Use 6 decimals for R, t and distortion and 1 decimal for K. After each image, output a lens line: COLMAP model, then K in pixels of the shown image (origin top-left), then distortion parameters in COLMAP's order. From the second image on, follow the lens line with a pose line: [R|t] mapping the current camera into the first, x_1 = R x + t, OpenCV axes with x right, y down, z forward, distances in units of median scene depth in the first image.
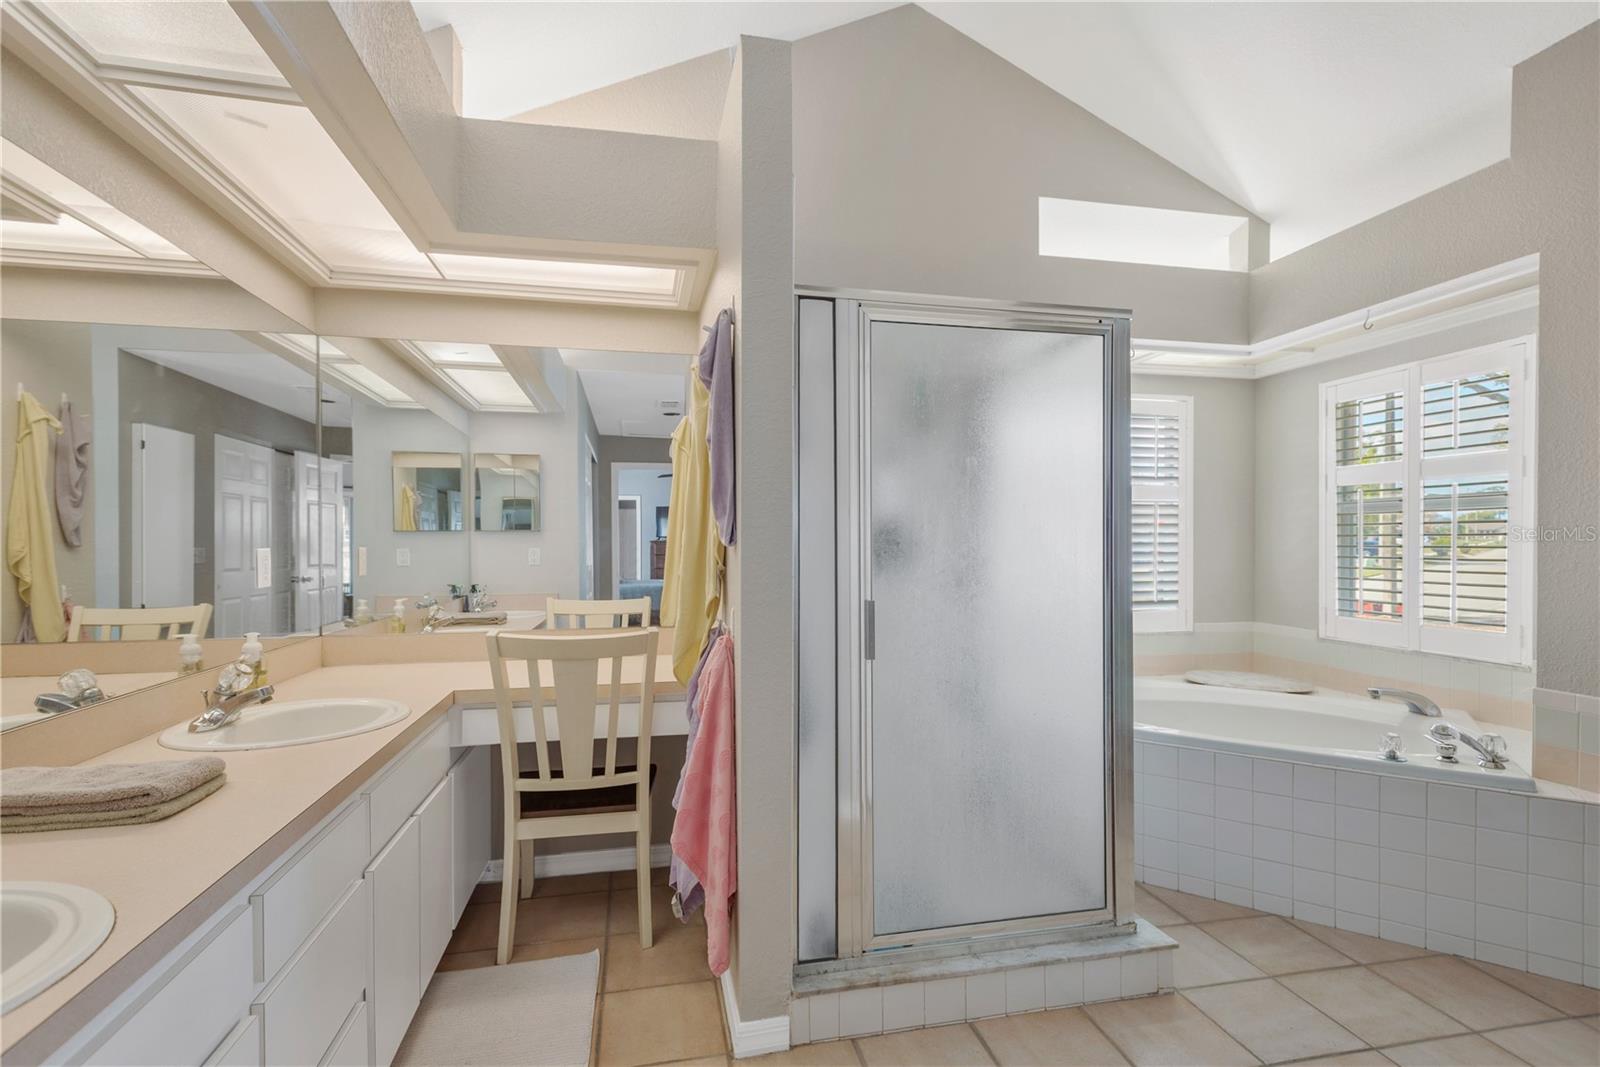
lens RADIAL K [[751.3, 0, 799.4], [0, 751.3, 526.3], [0, 0, 1]] dist [0.009142, -0.000309]
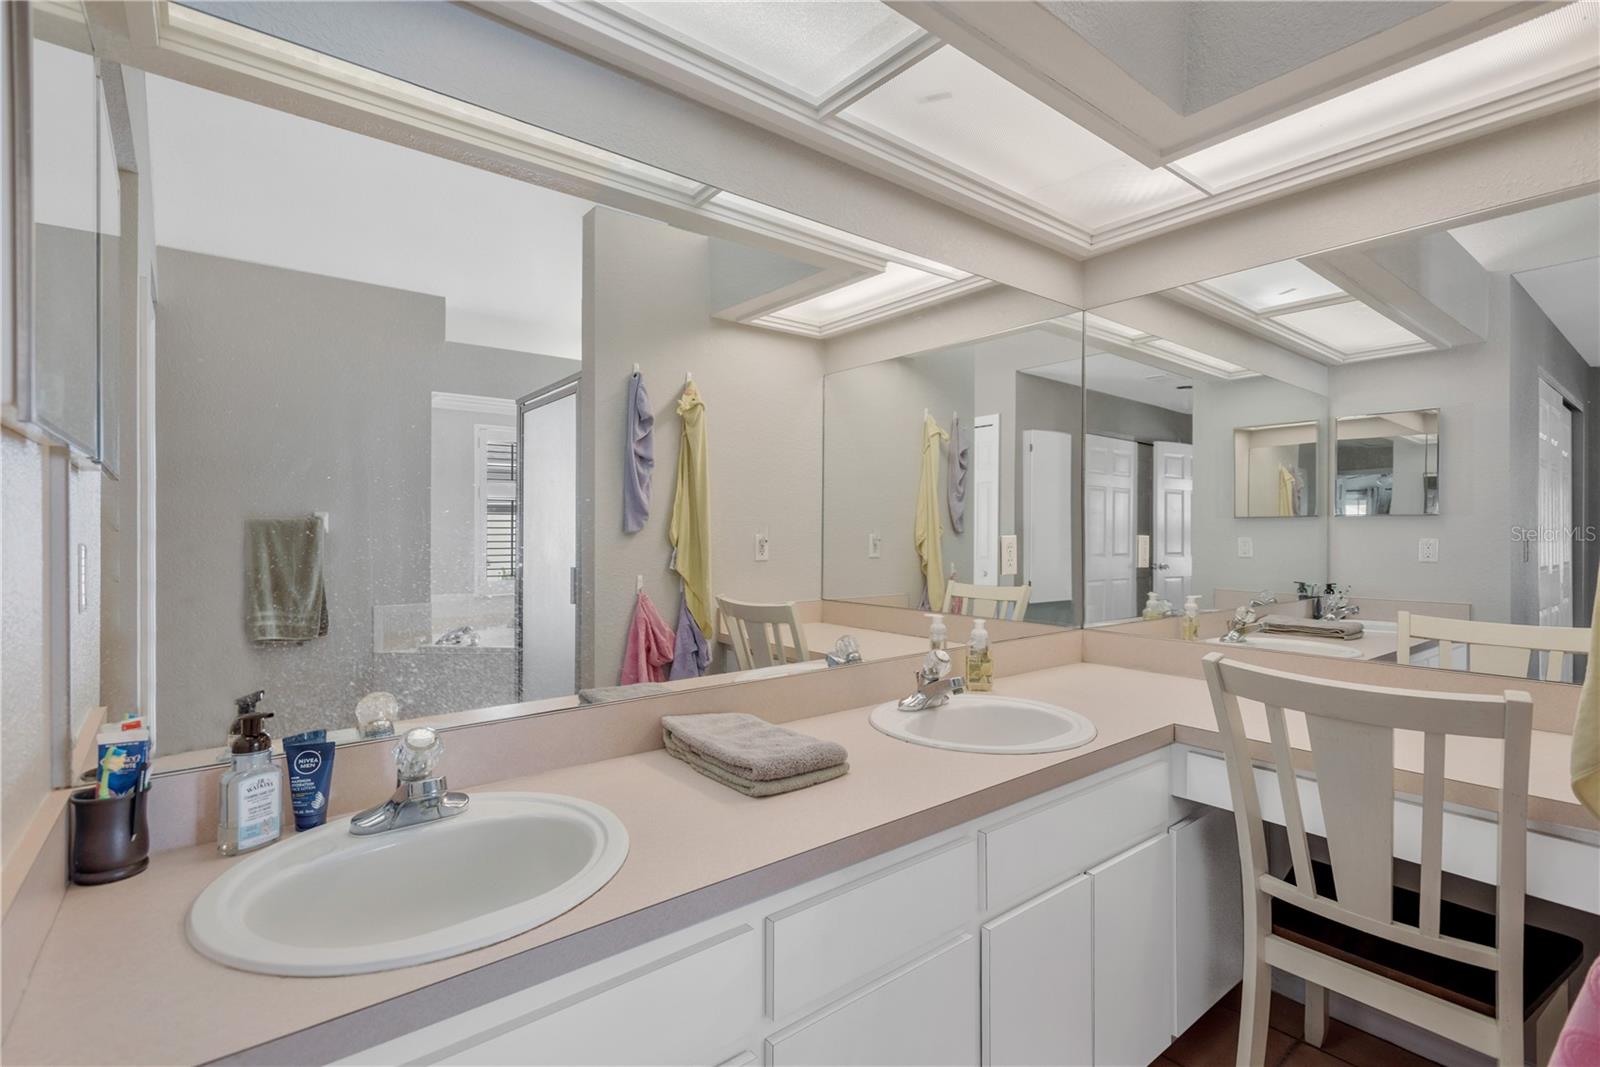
lens RADIAL K [[752.7, 0, 798.1], [0, 752.7, 526.8], [0, 0, 1]] dist [0.029527, -0.010509]
pose [[0.459612, -0.001836, -0.888118, 0.048461], [0.016722, 0.999838, 0.006587, 0.006764], [0.887963, -0.017878, 0.459568, 0.293824]]
